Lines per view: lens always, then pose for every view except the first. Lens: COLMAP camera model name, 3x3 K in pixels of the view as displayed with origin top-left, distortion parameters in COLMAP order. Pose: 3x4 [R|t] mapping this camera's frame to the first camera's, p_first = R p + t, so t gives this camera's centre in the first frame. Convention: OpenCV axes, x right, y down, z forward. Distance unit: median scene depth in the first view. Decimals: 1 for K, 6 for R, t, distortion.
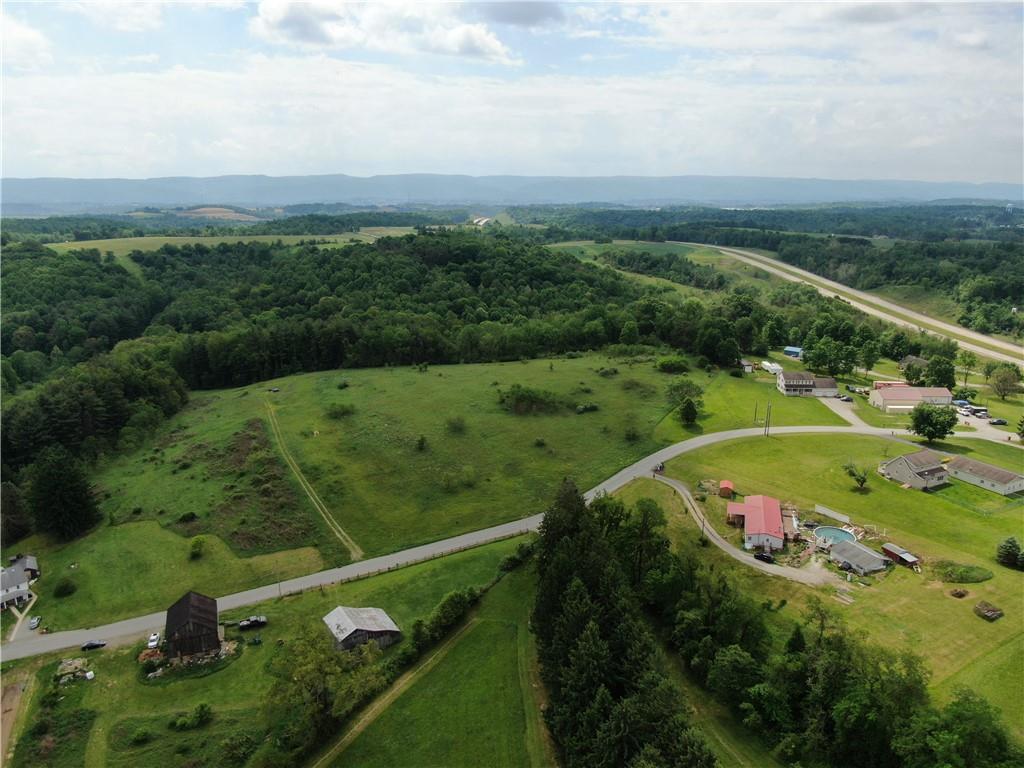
lens RADIAL K [[724.7, 0, 510.3], [0, 724.7, 384.8], [0, 0, 1]] dist [-0.025158, 0.008017]
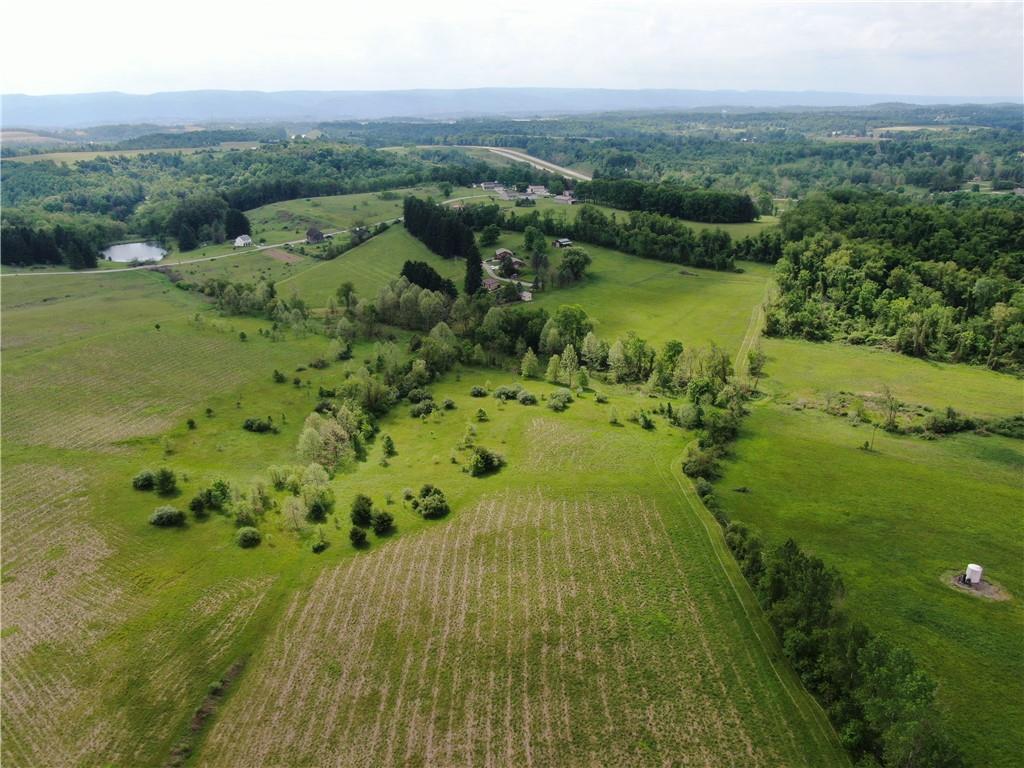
lens RADIAL K [[724.7, 0, 511.3], [0, 724.7, 384.5], [0, 0, 1]] dist [-0.025158, 0.008017]
pose [[0.965557, -0.107087, 0.237133, -0.114325], [0.080878, 0.989757, 0.117644, 0.201351], [-0.247302, -0.094413, 0.964328, -0.810189]]
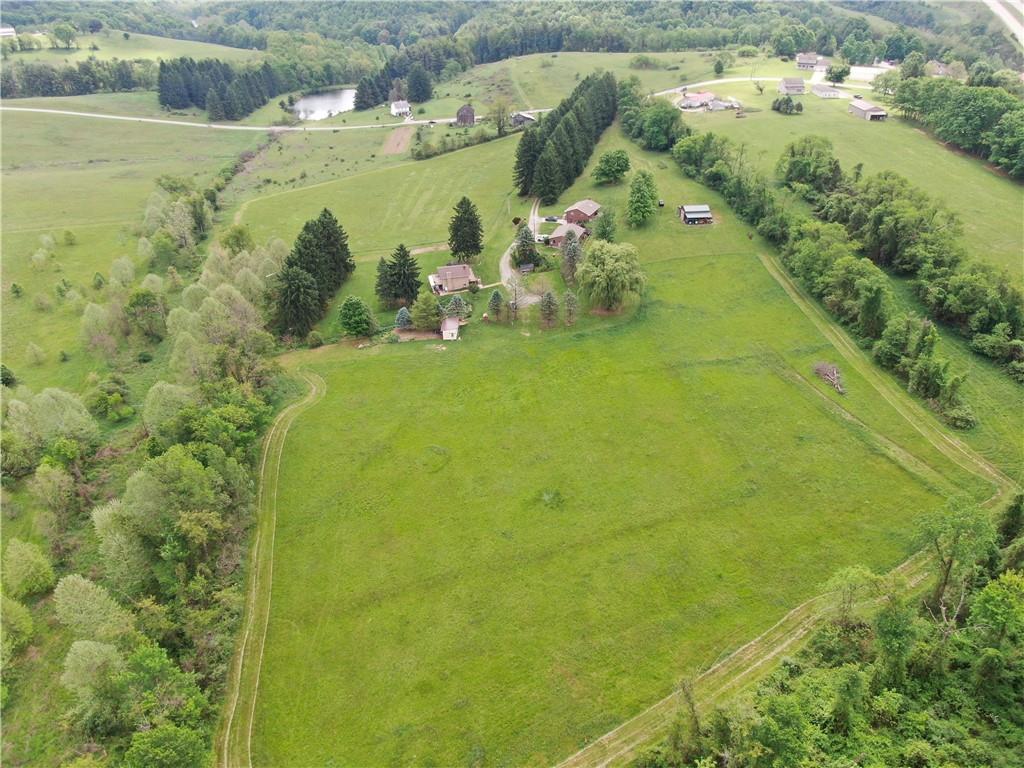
lens RADIAL K [[724.7, 0, 510.9], [0, 724.7, 384.1], [0, 0, 1]] dist [-0.025158, 0.008017]
pose [[0.922425, 0.197492, -0.331858, 0.223748], [-0.087075, 0.943577, 0.319500, 0.109837], [0.376232, -0.265818, 0.887575, -0.442726]]
